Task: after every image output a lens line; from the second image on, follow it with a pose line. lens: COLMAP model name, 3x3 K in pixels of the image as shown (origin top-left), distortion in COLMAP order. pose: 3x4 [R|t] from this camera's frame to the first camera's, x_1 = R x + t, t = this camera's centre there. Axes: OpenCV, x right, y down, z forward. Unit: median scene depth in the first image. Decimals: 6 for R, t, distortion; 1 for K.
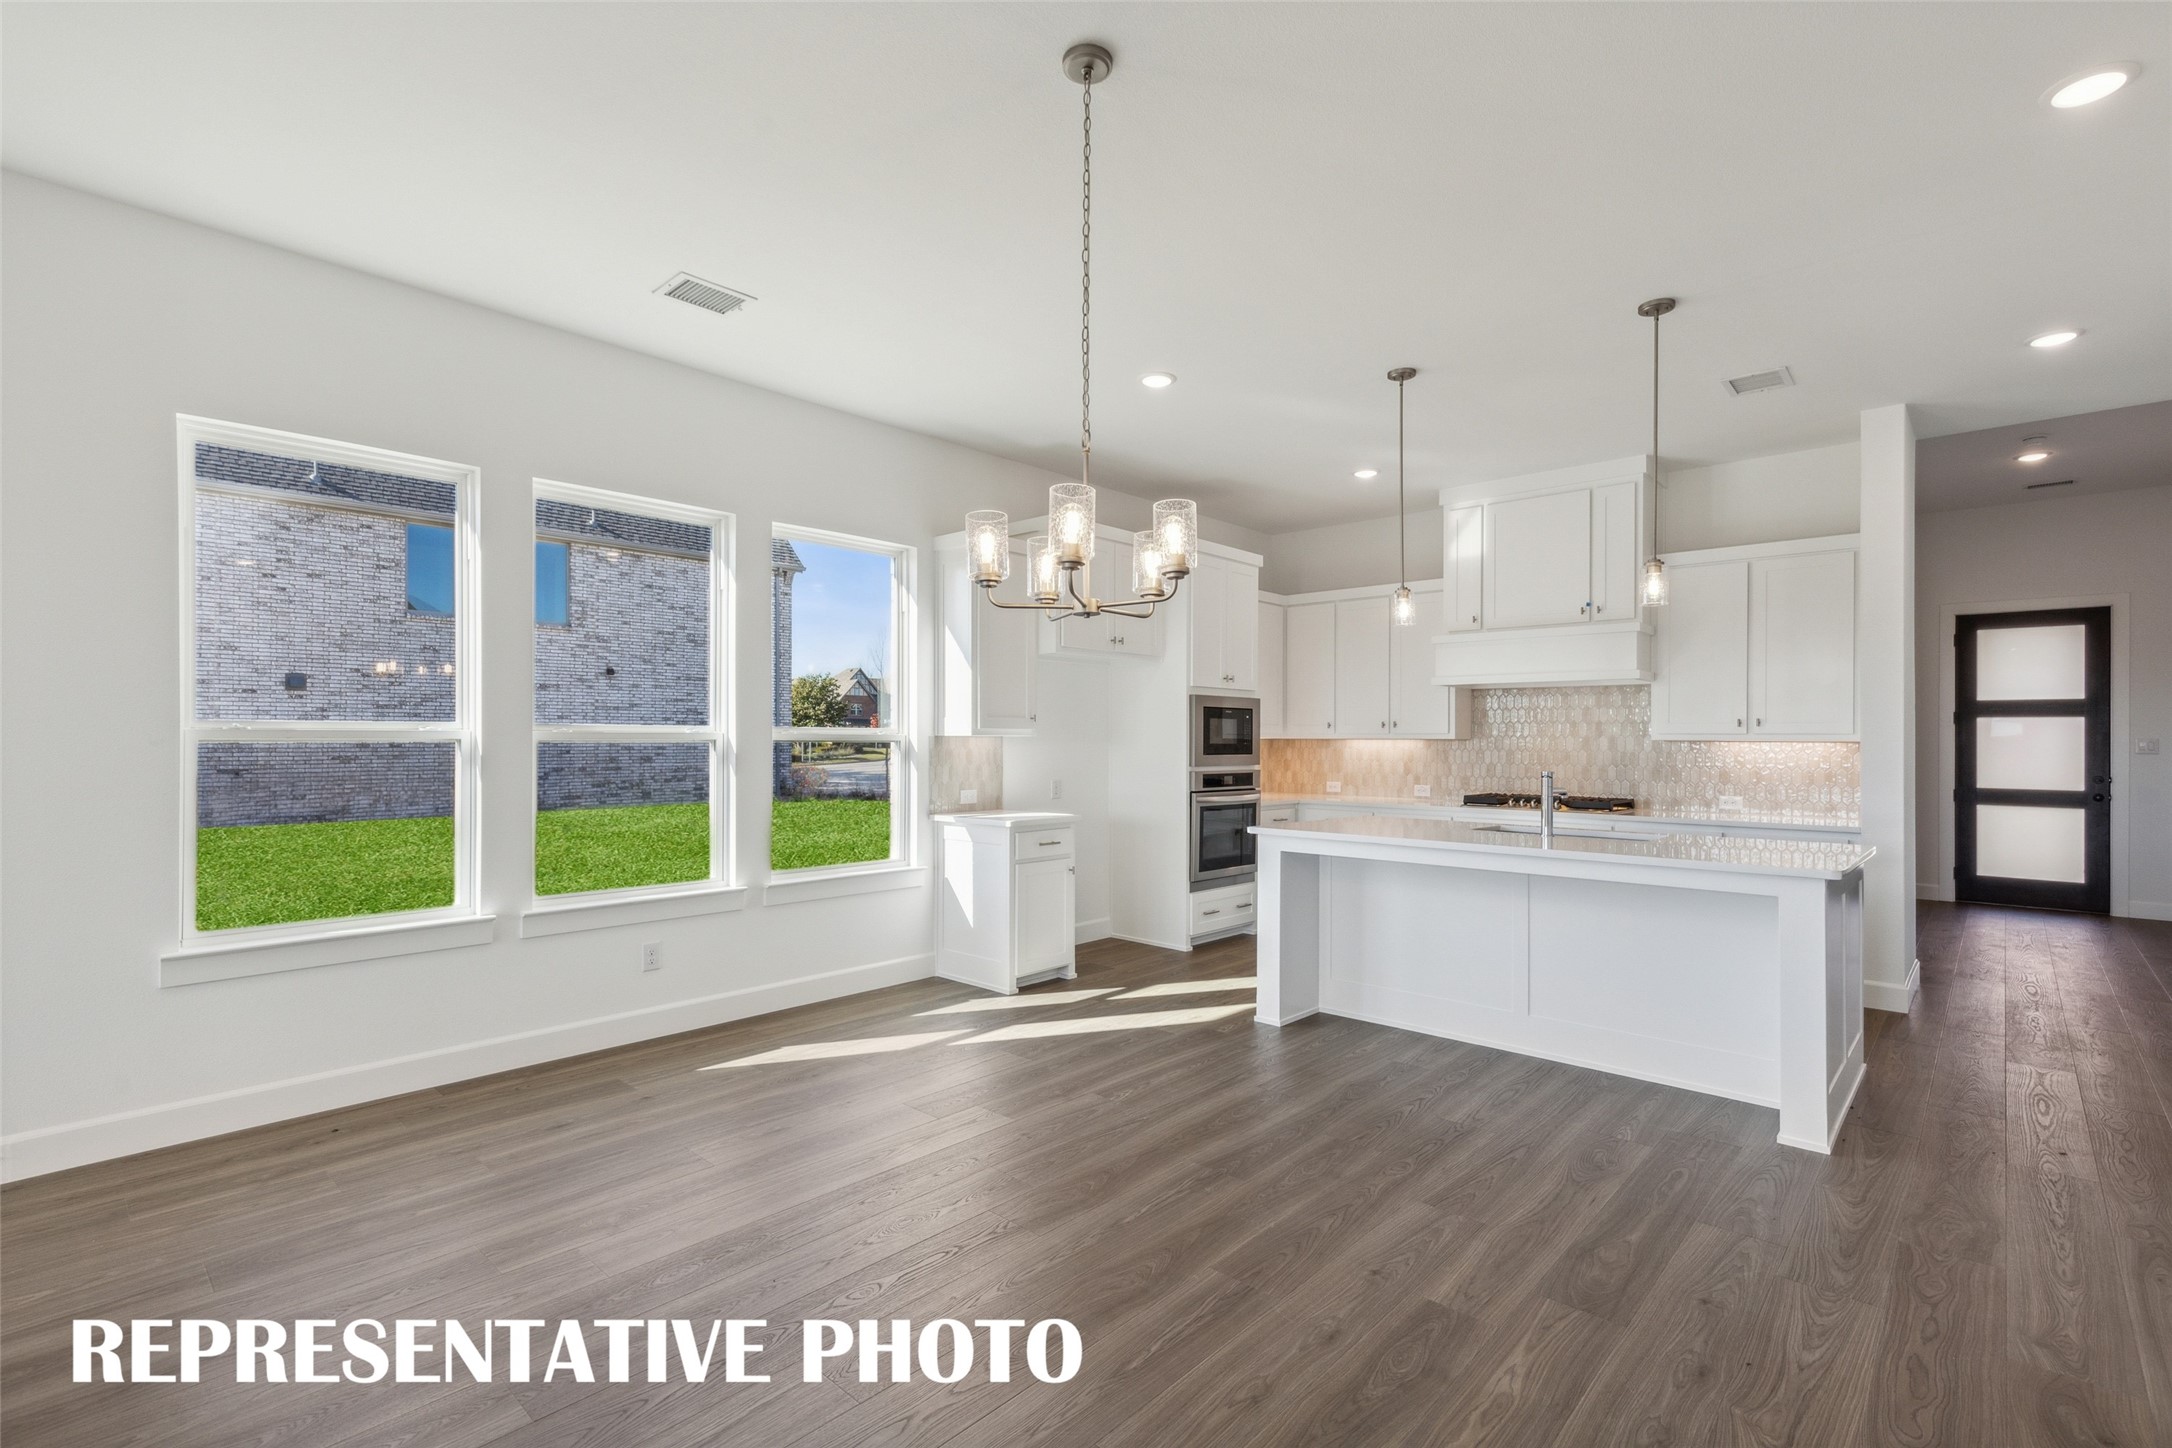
lens RADIAL K [[983.7, 0, 1092.1], [0, 983.7, 732.5], [0, 0, 1]] dist [-0.000832, -0.000336]
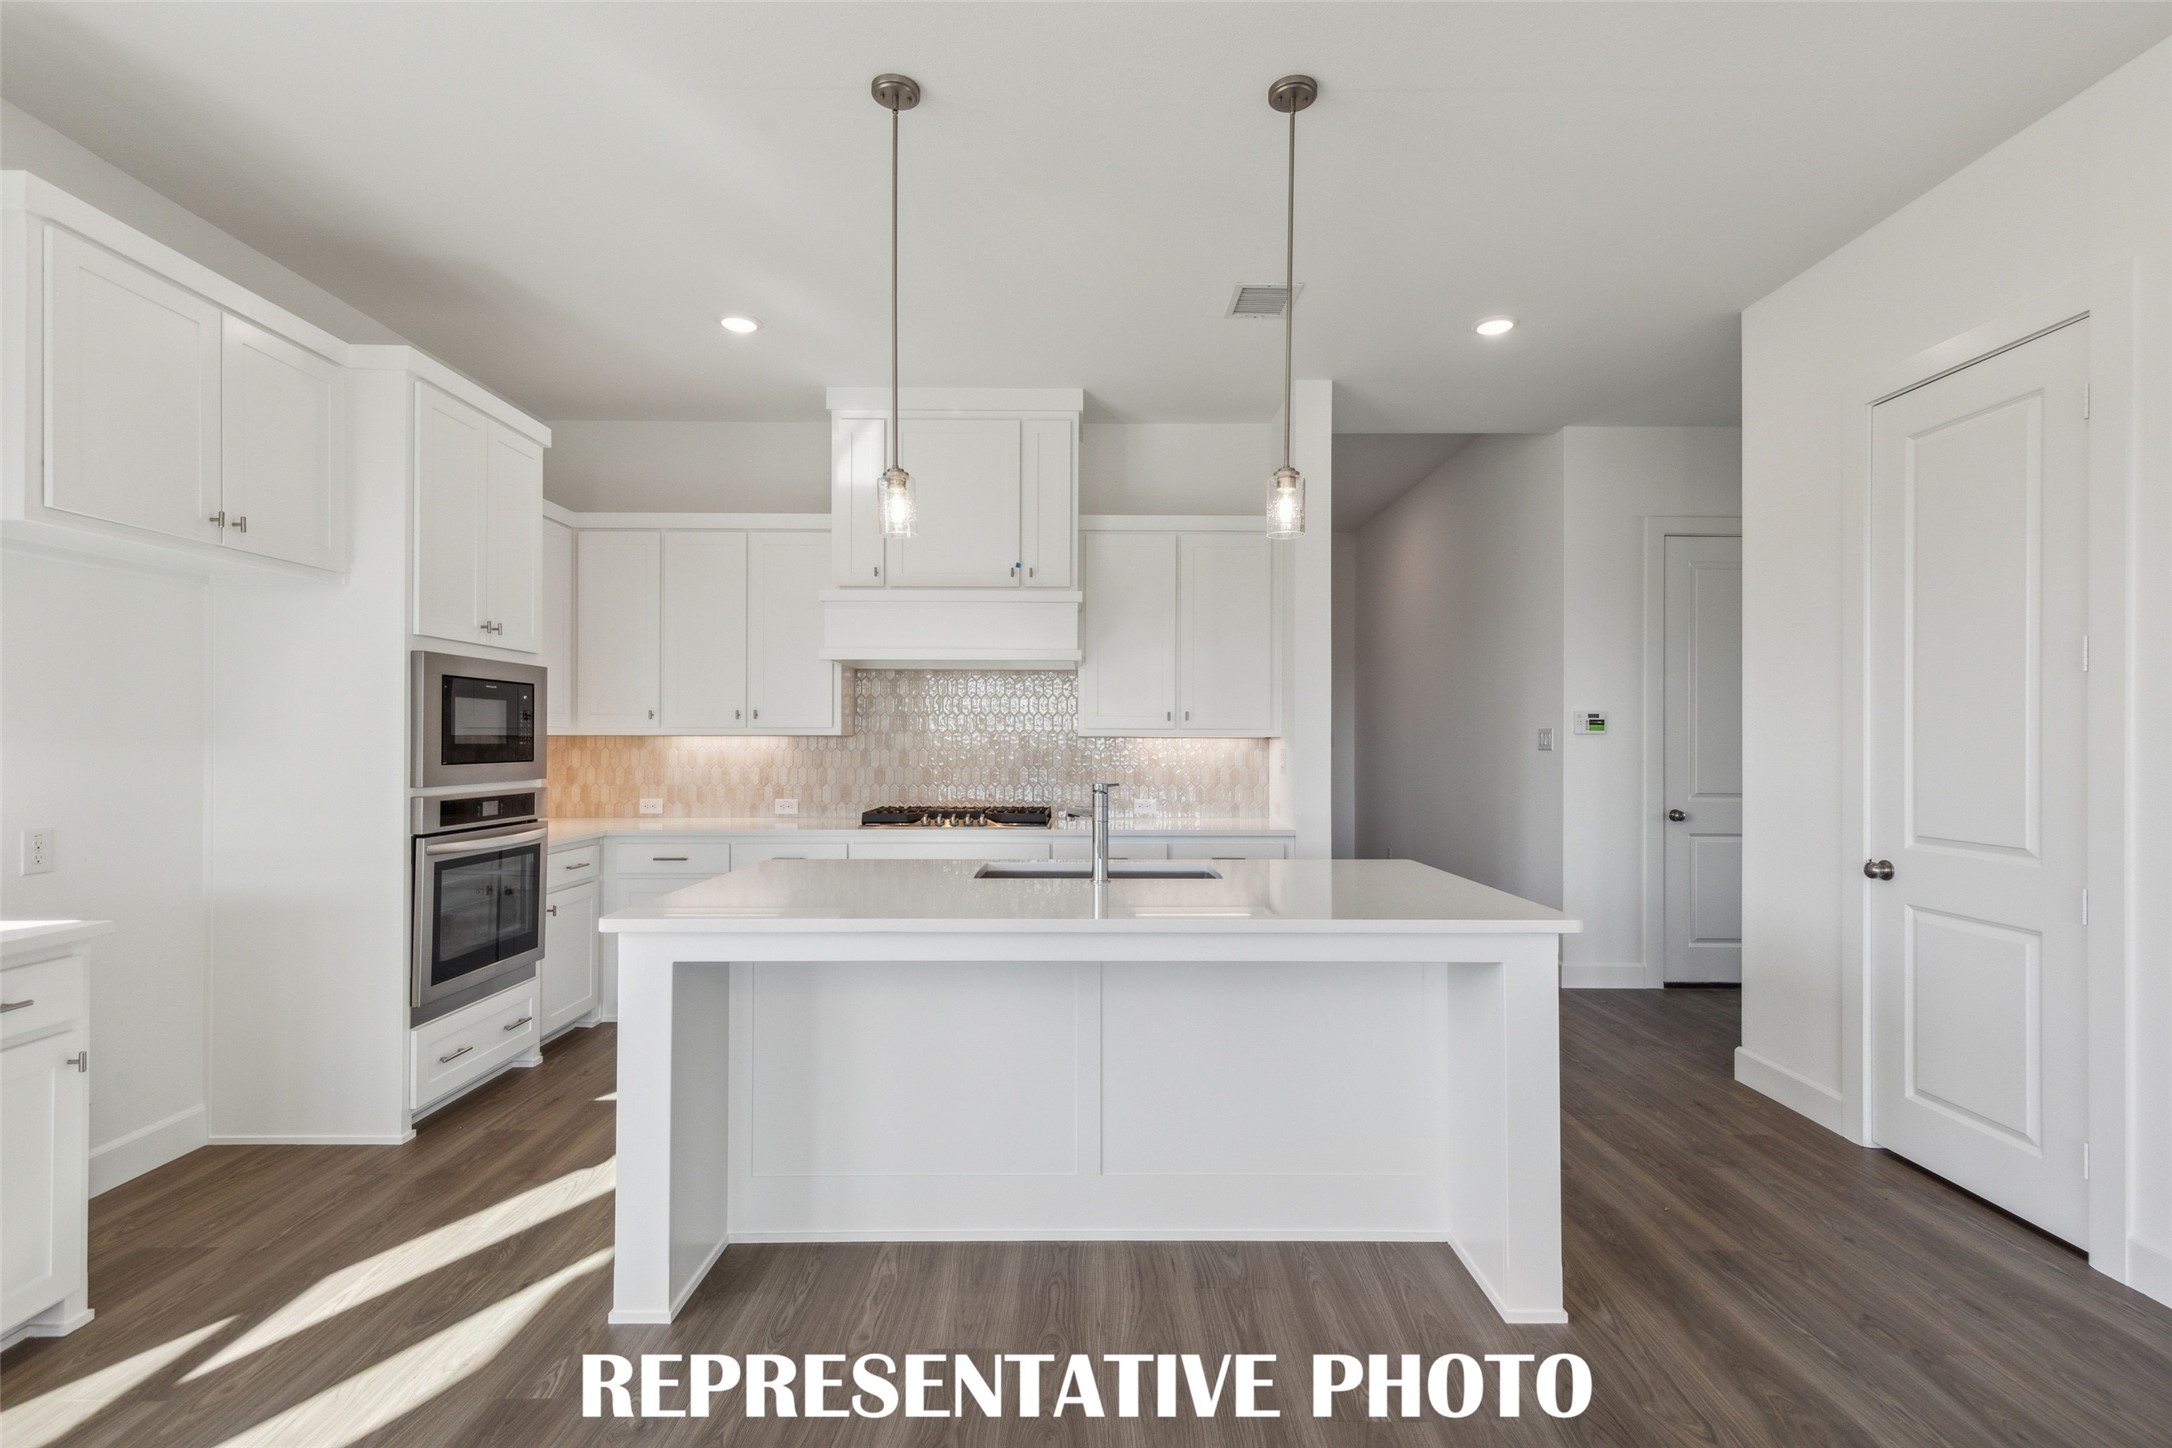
lens RADIAL K [[983.7, 0, 1093.0], [0, 983.7, 727.2], [0, 0, 1]] dist [-0.000832, -0.000336]
pose [[0.730381, 0.005000, 0.683021, 0.006900], [-0.003400, 0.999987, -0.003684, 0.002970], [-0.683031, 0.000369, 0.730389, 0.358911]]
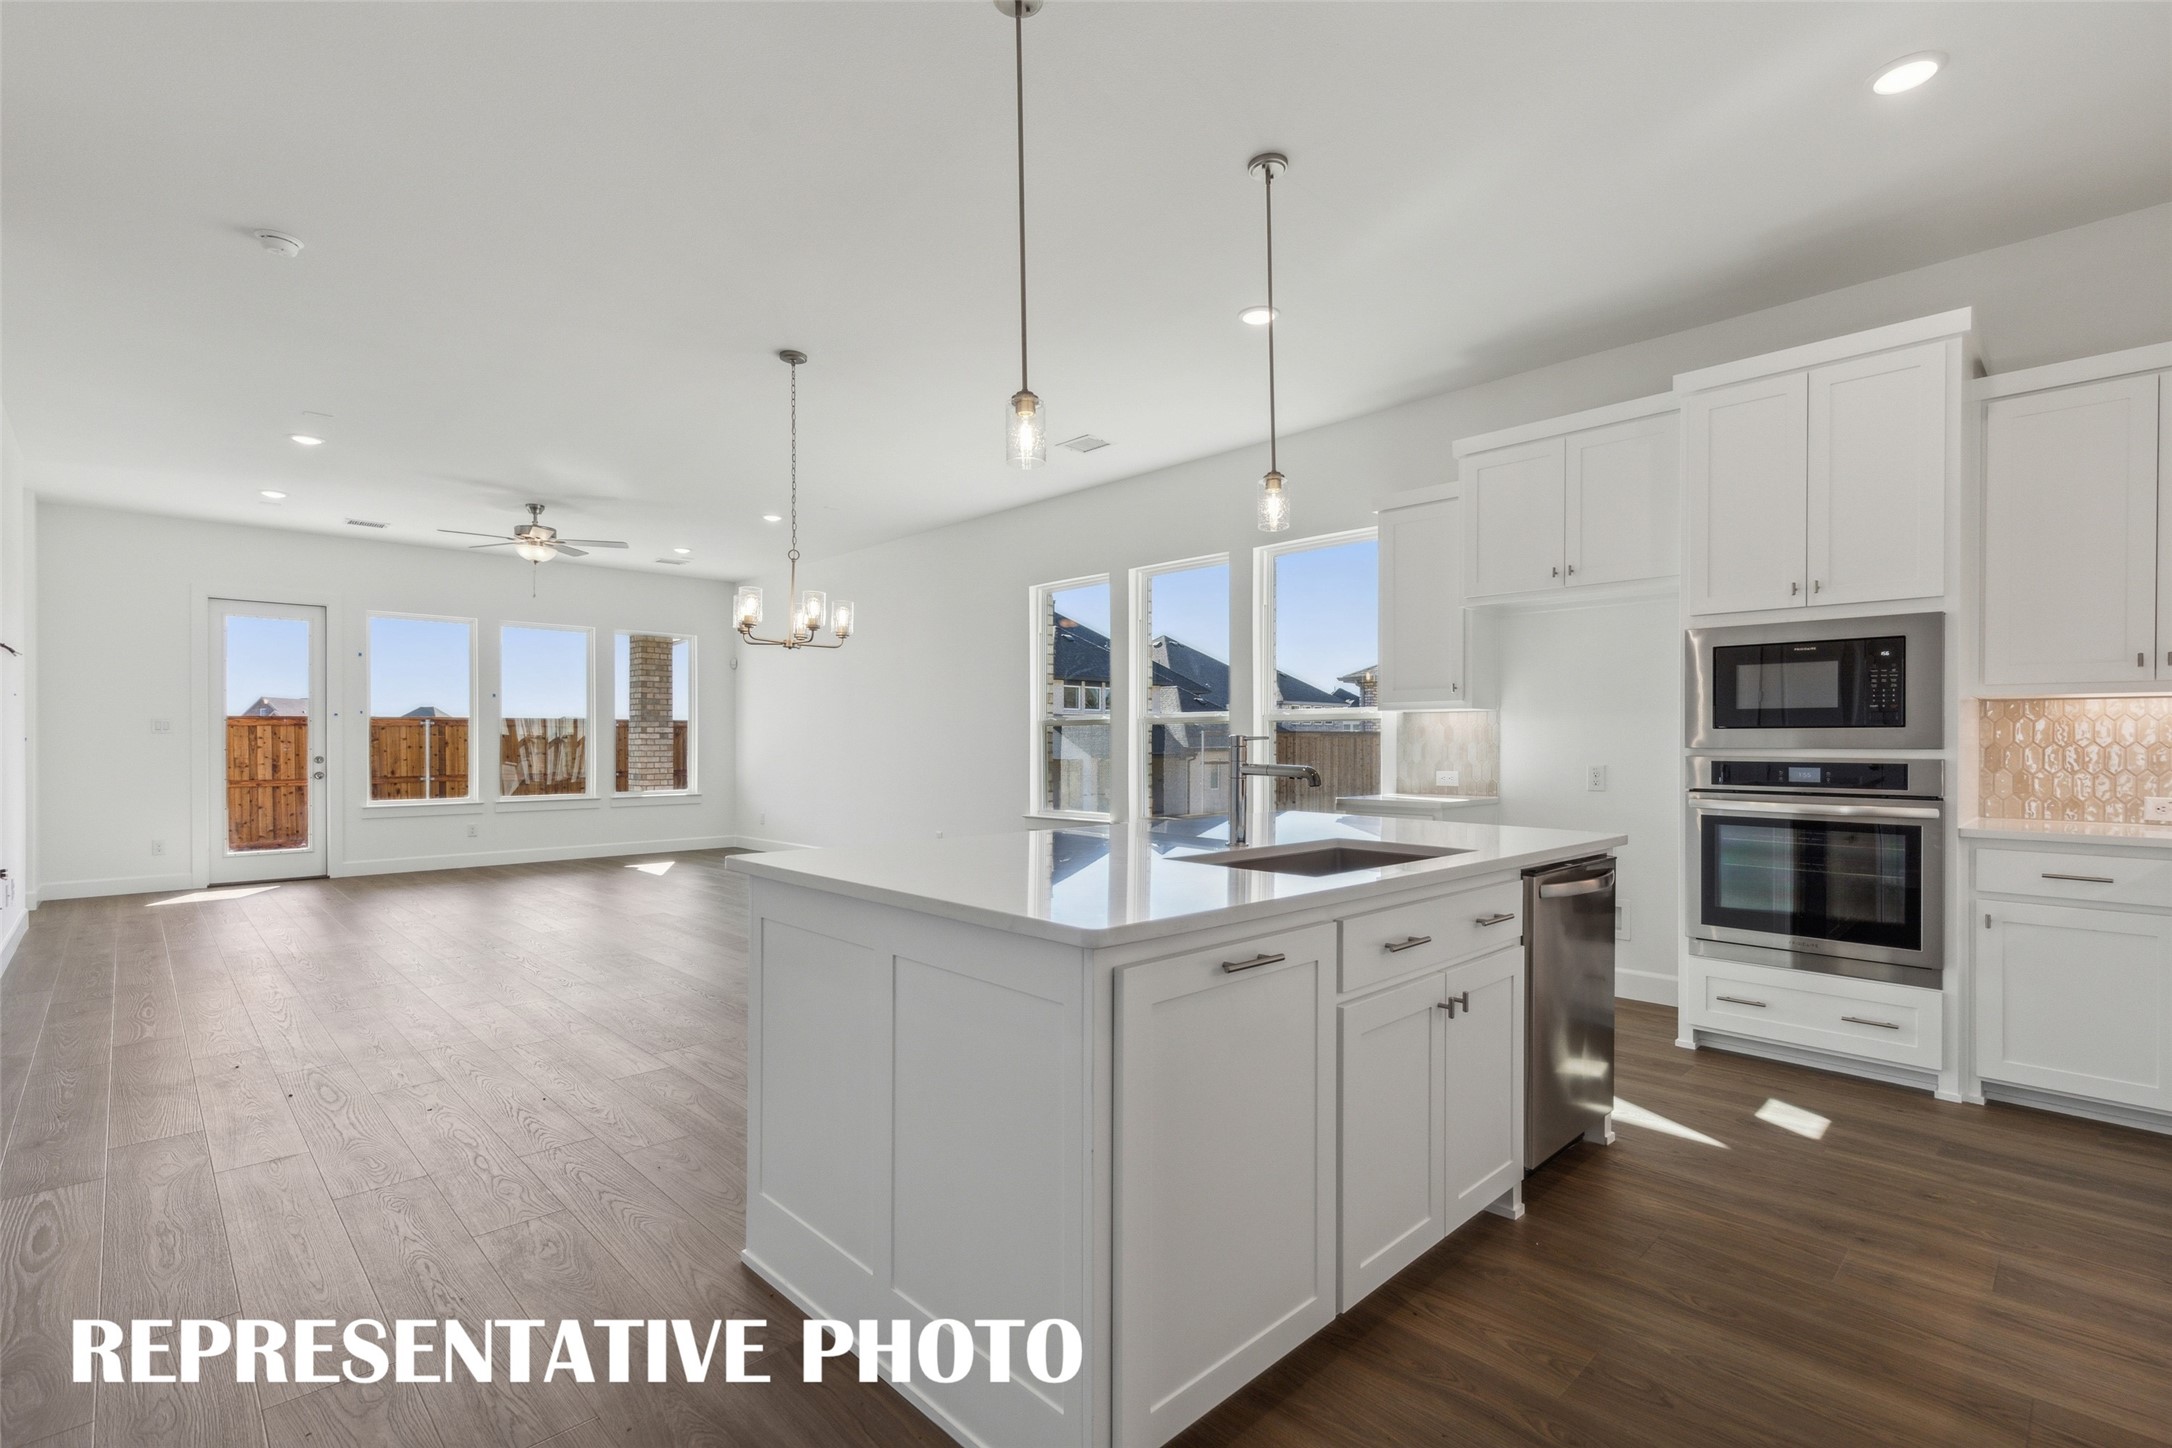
lens RADIAL K [[983.7, 0, 1085.0], [0, 983.7, 733.7], [0, 0, 1]] dist [-0.000832, -0.000336]
pose [[-0.056958, -0.010623, -0.998320, 0.707408], [0.011544, 0.999870, -0.011298, 0.027351], [0.998310, -0.012168, -0.056828, 0.638707]]
